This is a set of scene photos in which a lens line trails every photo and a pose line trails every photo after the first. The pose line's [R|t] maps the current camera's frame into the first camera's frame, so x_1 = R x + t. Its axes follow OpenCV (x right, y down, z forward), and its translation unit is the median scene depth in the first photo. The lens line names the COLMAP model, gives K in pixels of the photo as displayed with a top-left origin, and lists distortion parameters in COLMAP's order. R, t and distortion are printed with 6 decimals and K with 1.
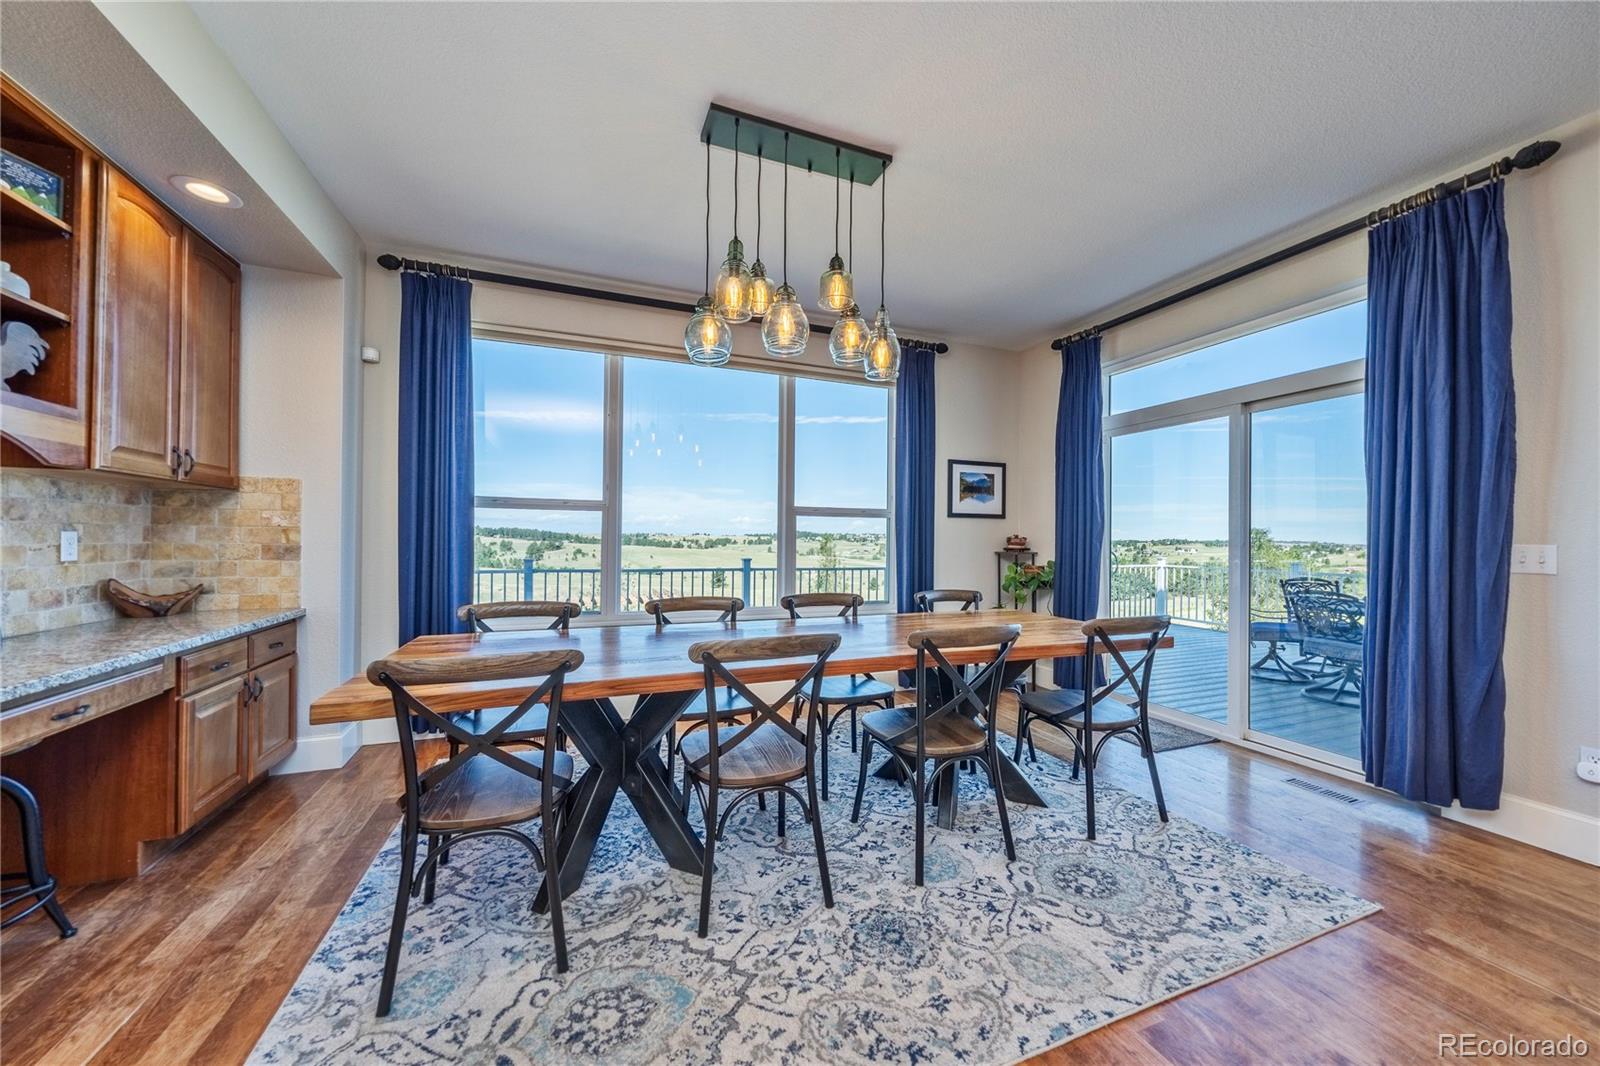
lens RADIAL K [[560.6, 0, 799.4], [0, 560.6, 536.7], [0, 0, 1]] dist [-0.000068, -0.000040]
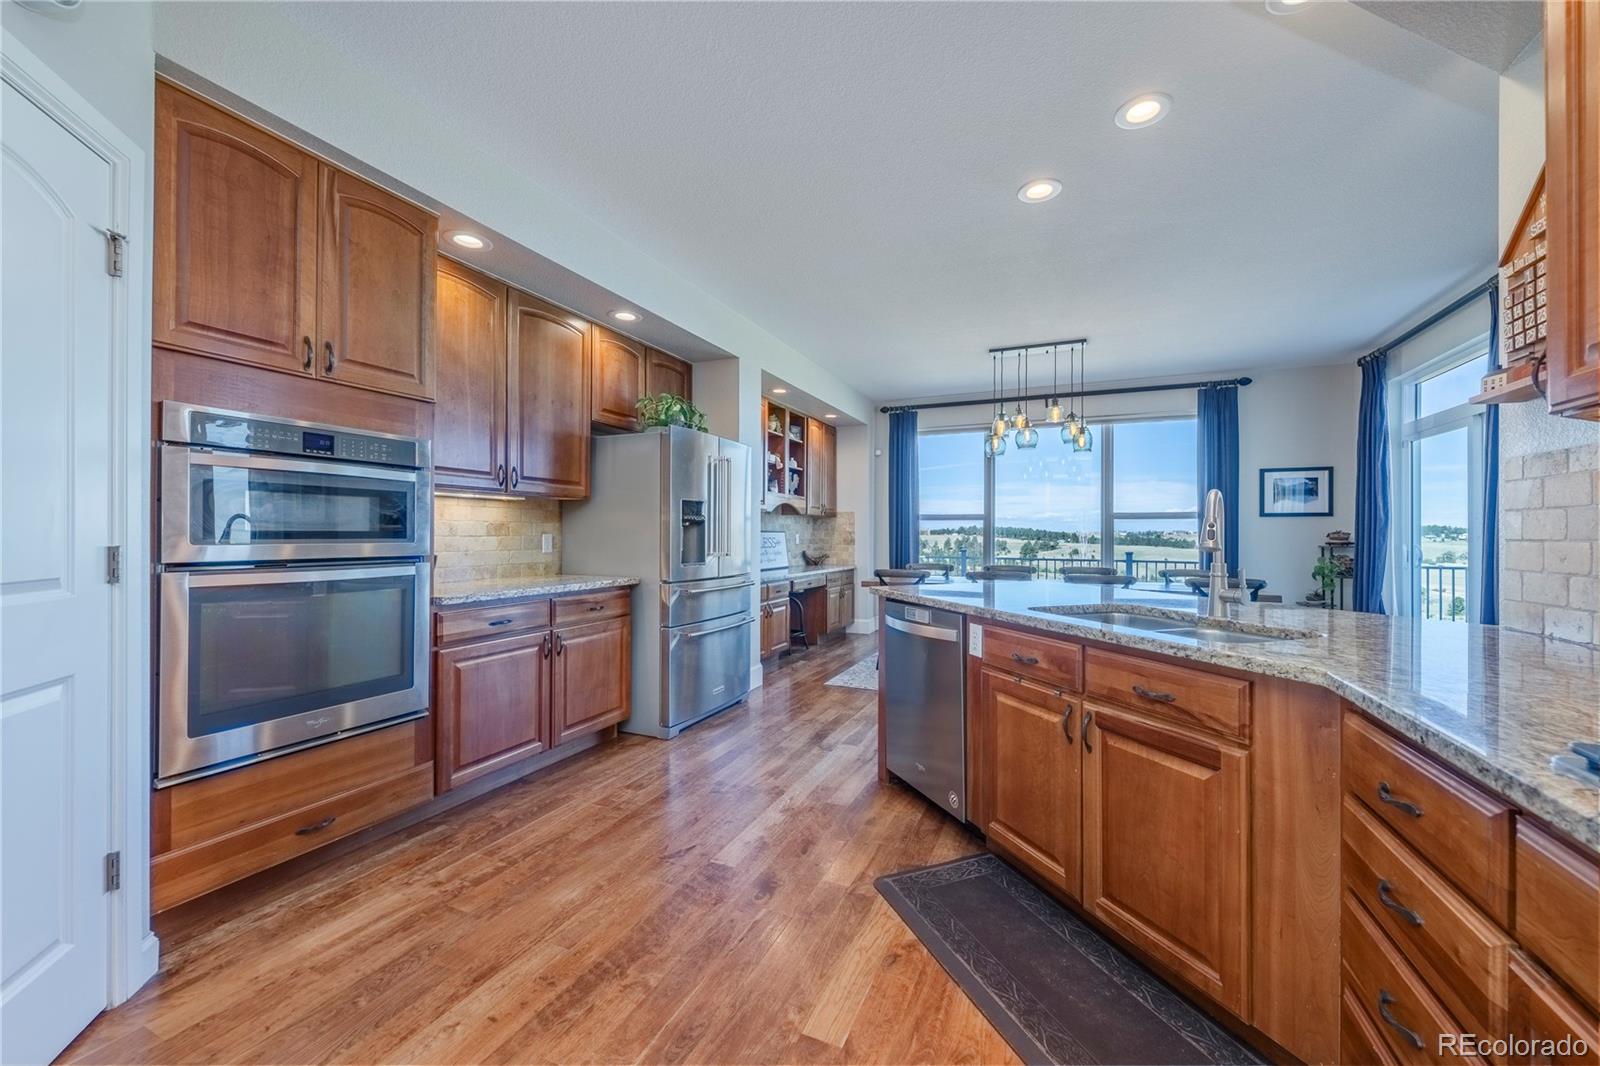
lens RADIAL K [[616.8, 0, 805.4], [0, 616.8, 532.1], [0, 0, 1]] dist [-0.003898, -0.000460]
pose [[0.705071, -0.008846, -0.709082, 0.750291], [0.004907, 0.999959, -0.007596, 0.005407], [0.709120, 0.001876, 0.705085, -0.913972]]
